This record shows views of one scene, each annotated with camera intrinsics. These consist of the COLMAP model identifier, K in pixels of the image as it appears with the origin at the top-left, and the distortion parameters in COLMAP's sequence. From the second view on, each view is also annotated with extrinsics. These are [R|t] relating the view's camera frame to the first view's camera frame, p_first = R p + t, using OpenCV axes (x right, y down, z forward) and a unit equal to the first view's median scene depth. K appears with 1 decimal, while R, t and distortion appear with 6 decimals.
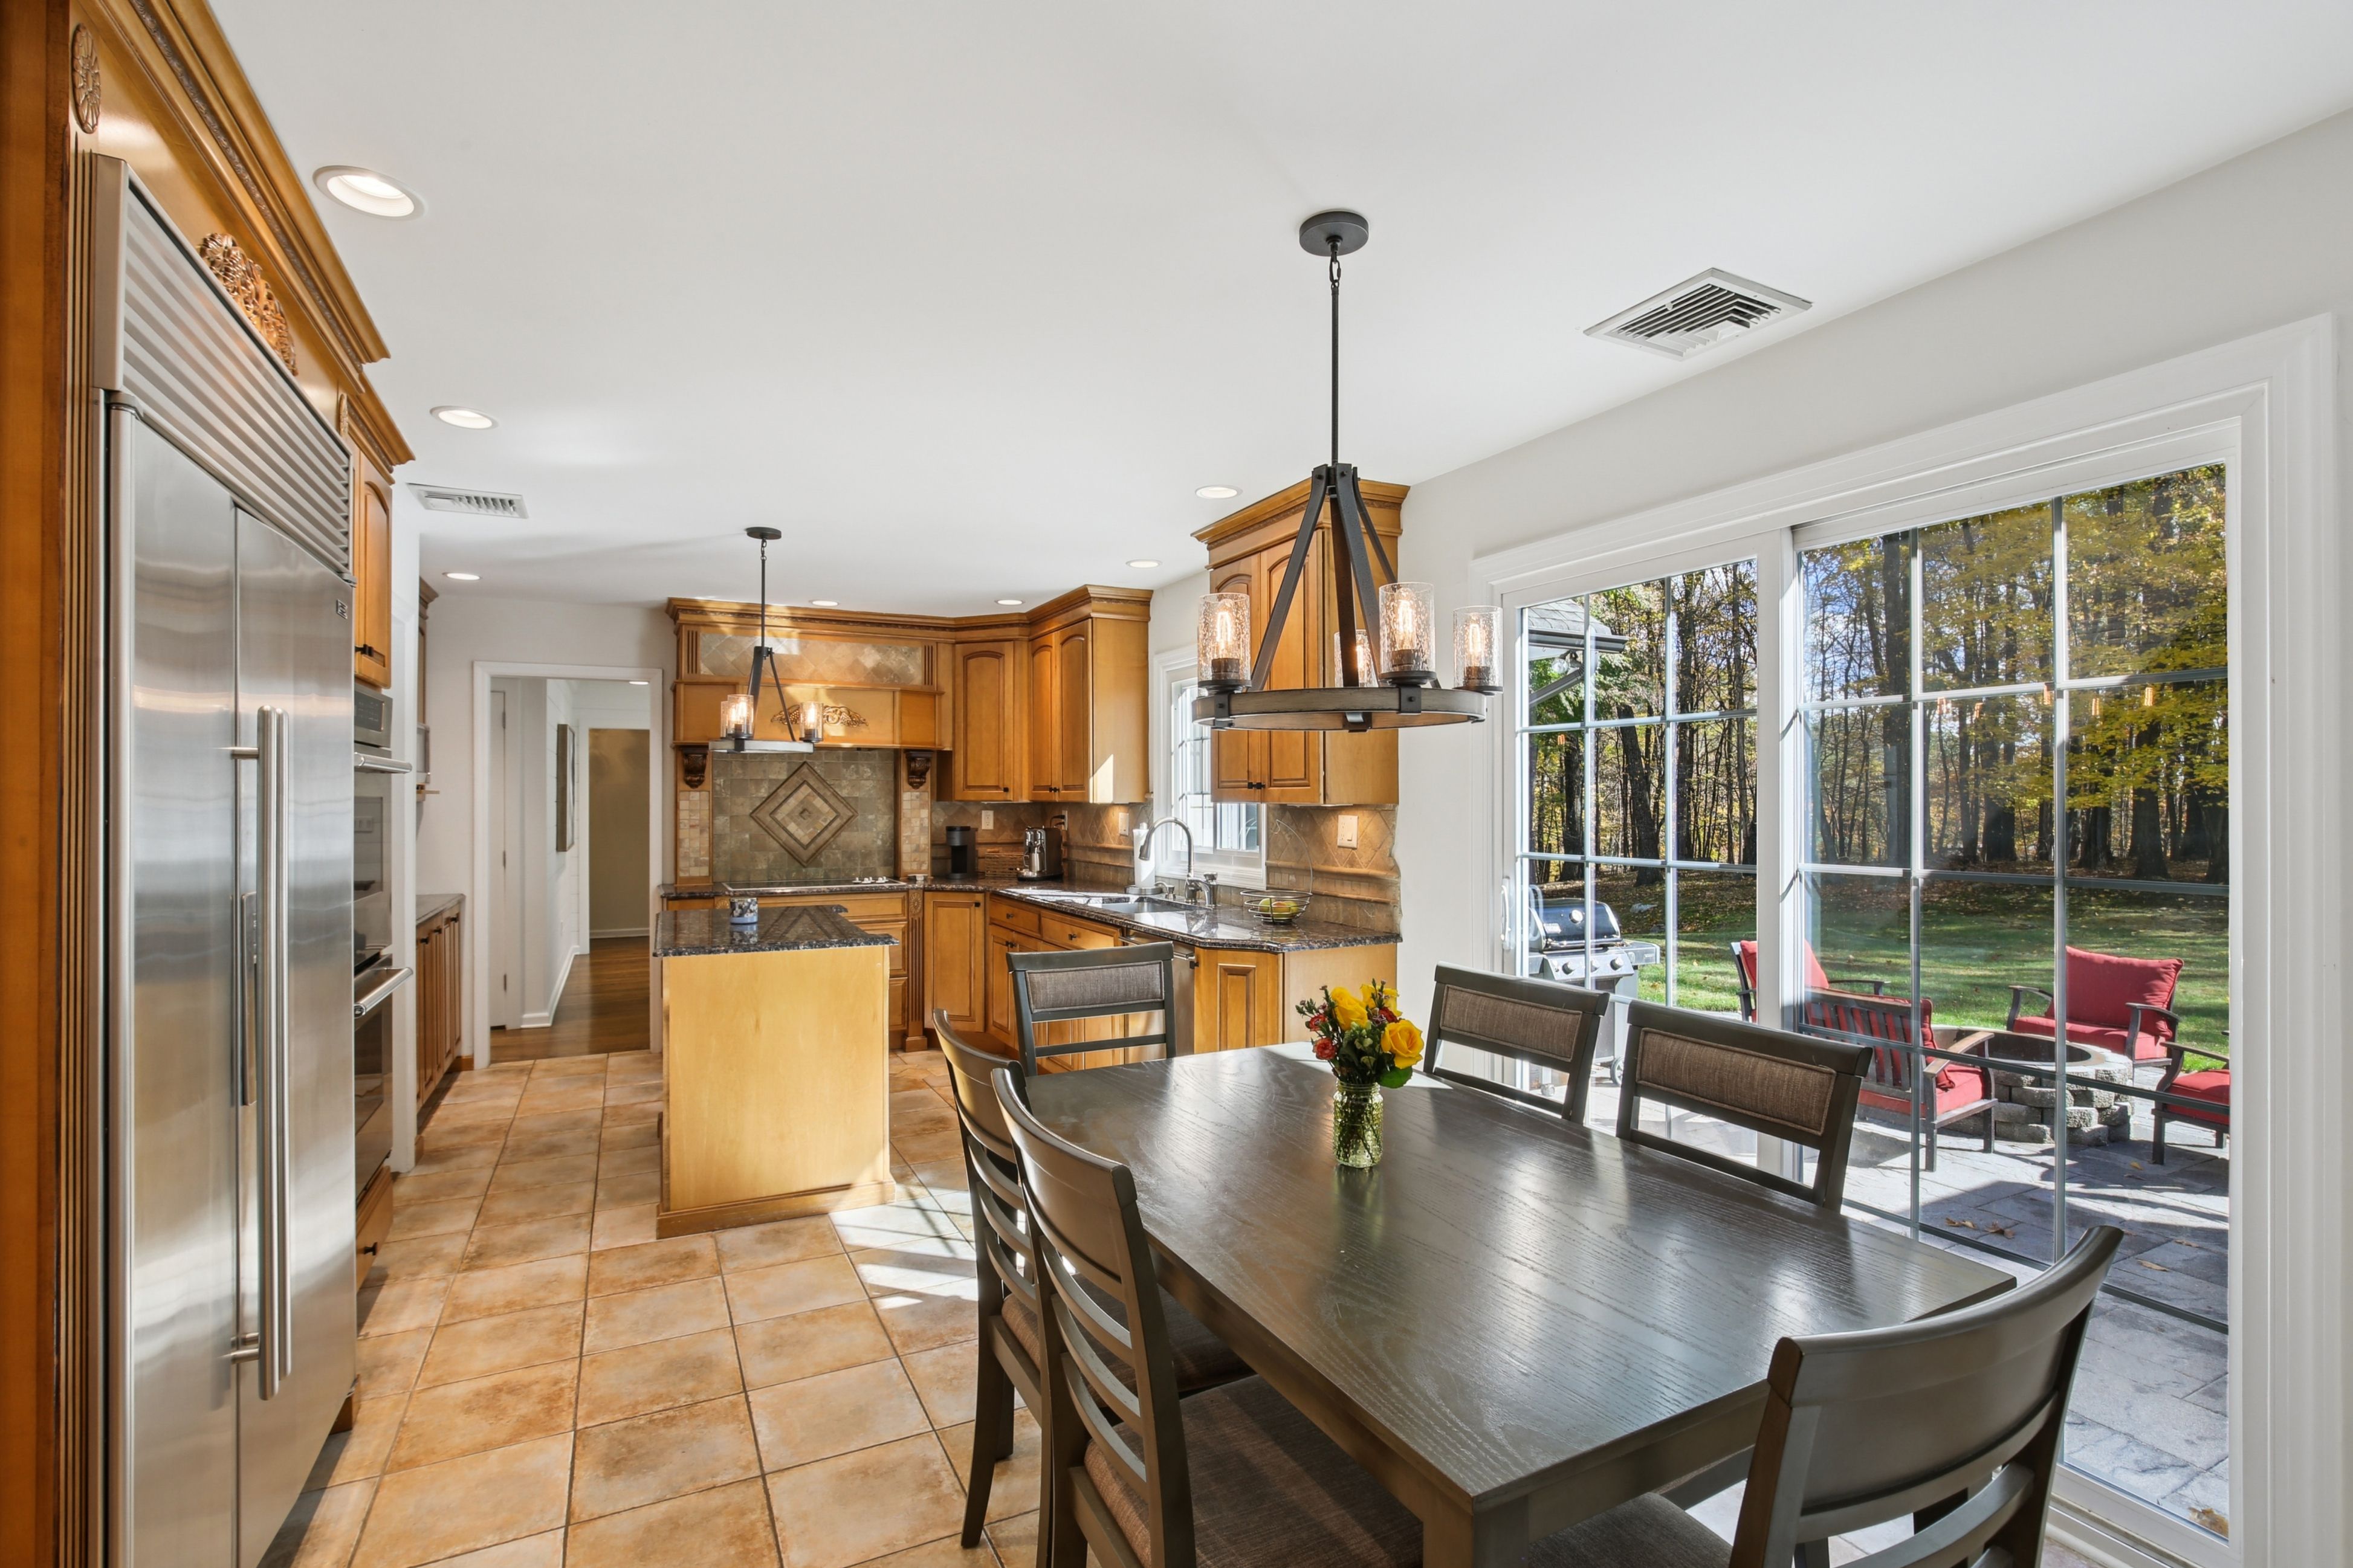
lens RADIAL K [[1097.3, 0, 1157.6], [0, 1097.3, 781.1], [0, 0, 1]] dist [-0.028385, 0.001231]
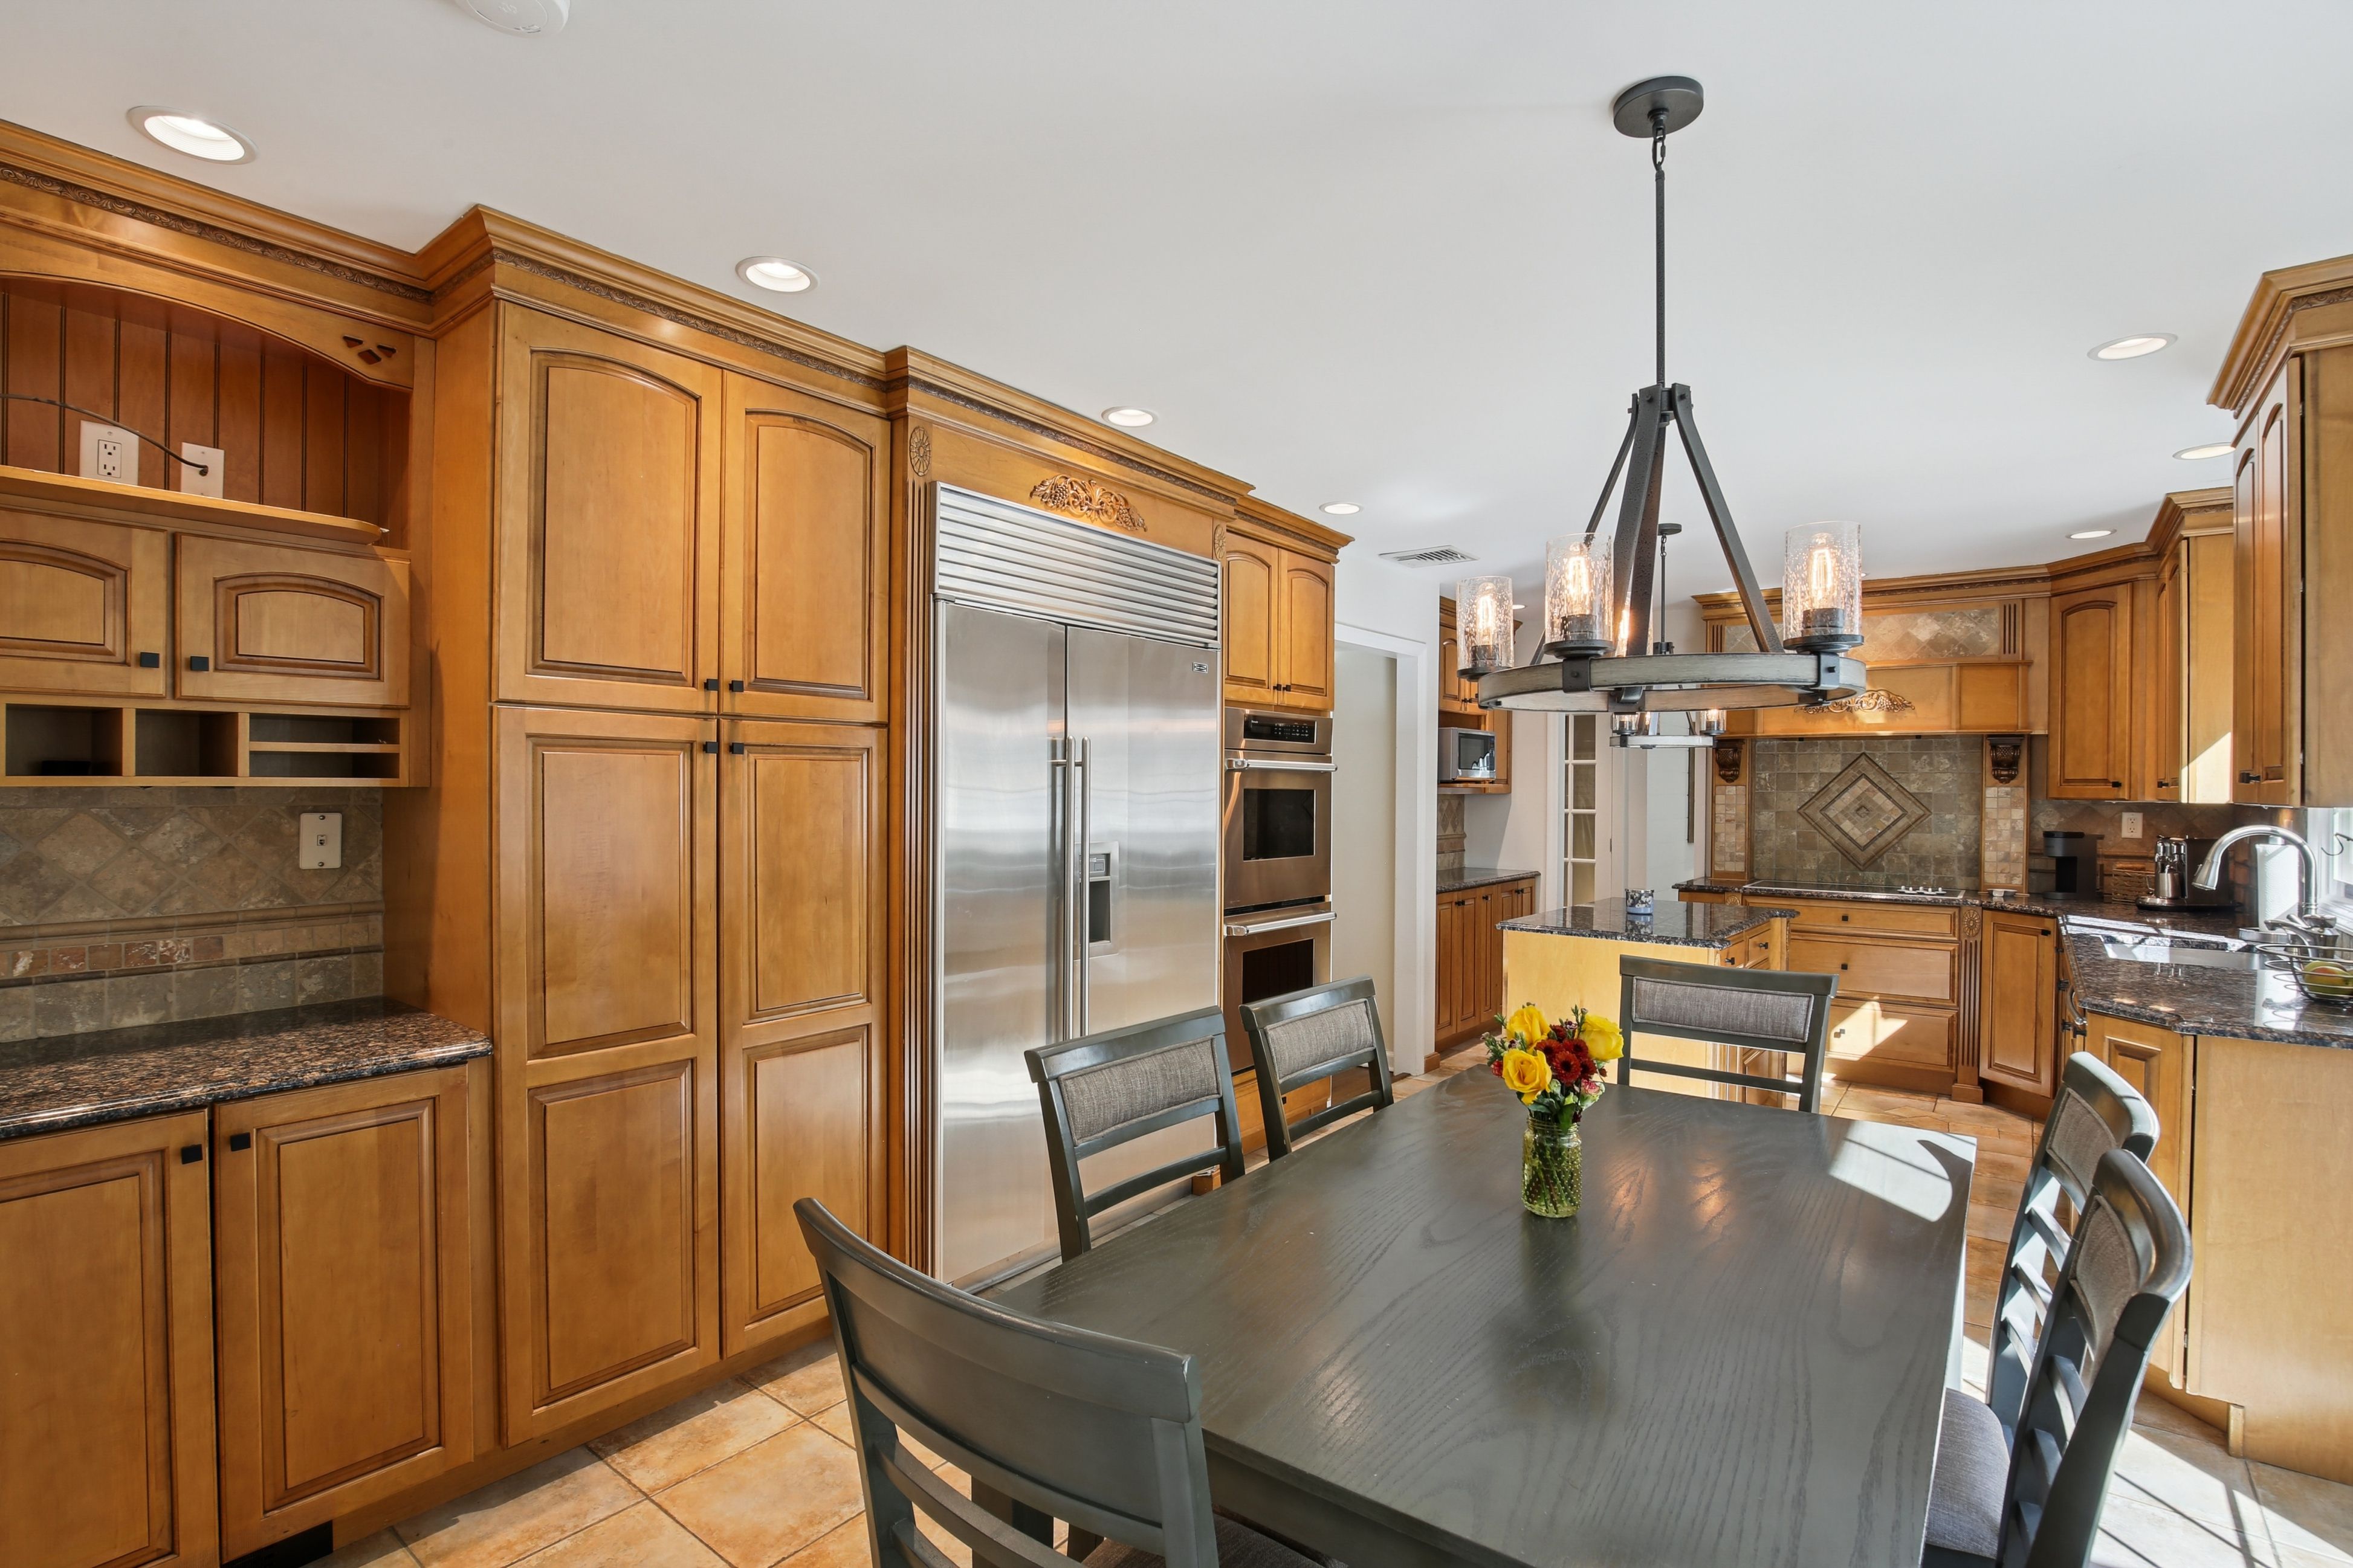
lens RADIAL K [[1097.3, 0, 1175.5], [0, 1097.3, 798.9], [0, 0, 1]] dist [-0.028385, 0.001231]
pose [[0.438567, 0.011886, -0.898620, 0.236042], [0.007067, 0.999836, 0.016674, 0.001058], [0.898671, -0.013663, 0.438411, 0.103992]]
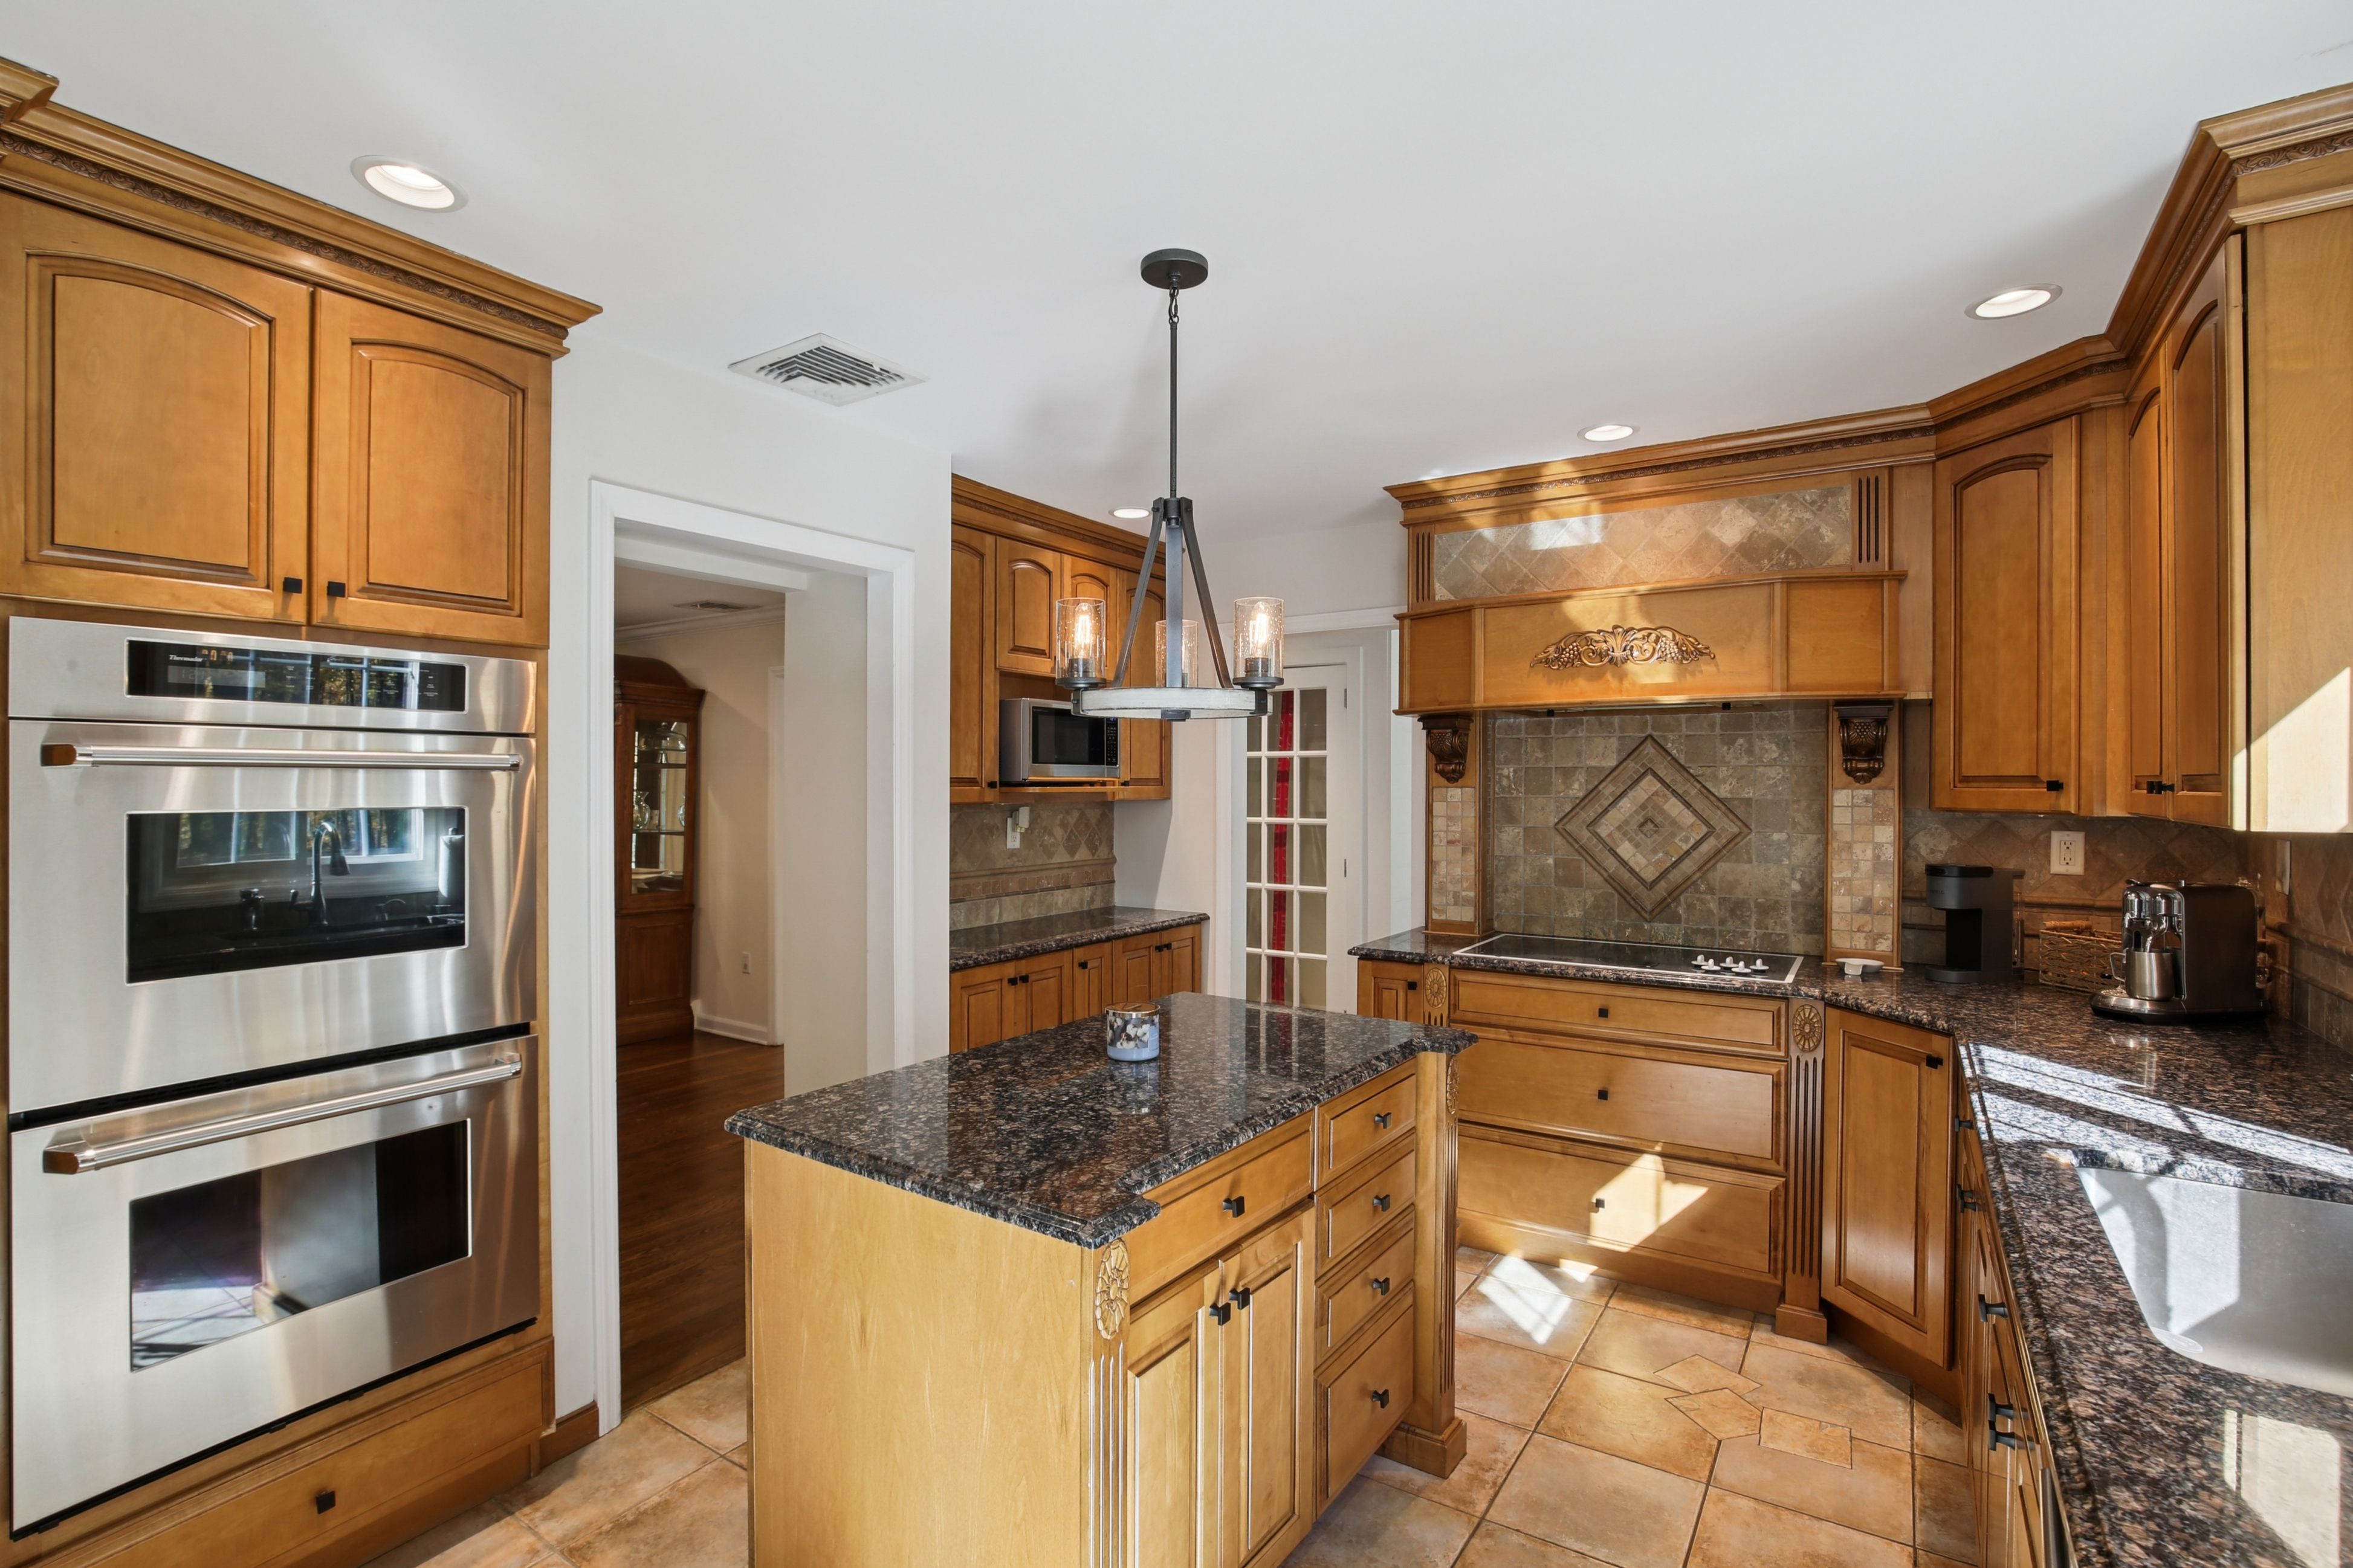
lens RADIAL K [[1097.3, 0, 1163.5], [0, 1097.3, 793.2], [0, 0, 1]] dist [-0.028385, 0.001231]
pose [[0.503287, 0.007521, -0.864087, 0.040630], [0.012344, 0.999798, 0.015892, 0.000276], [0.864031, -0.018664, 0.503092, 0.508499]]
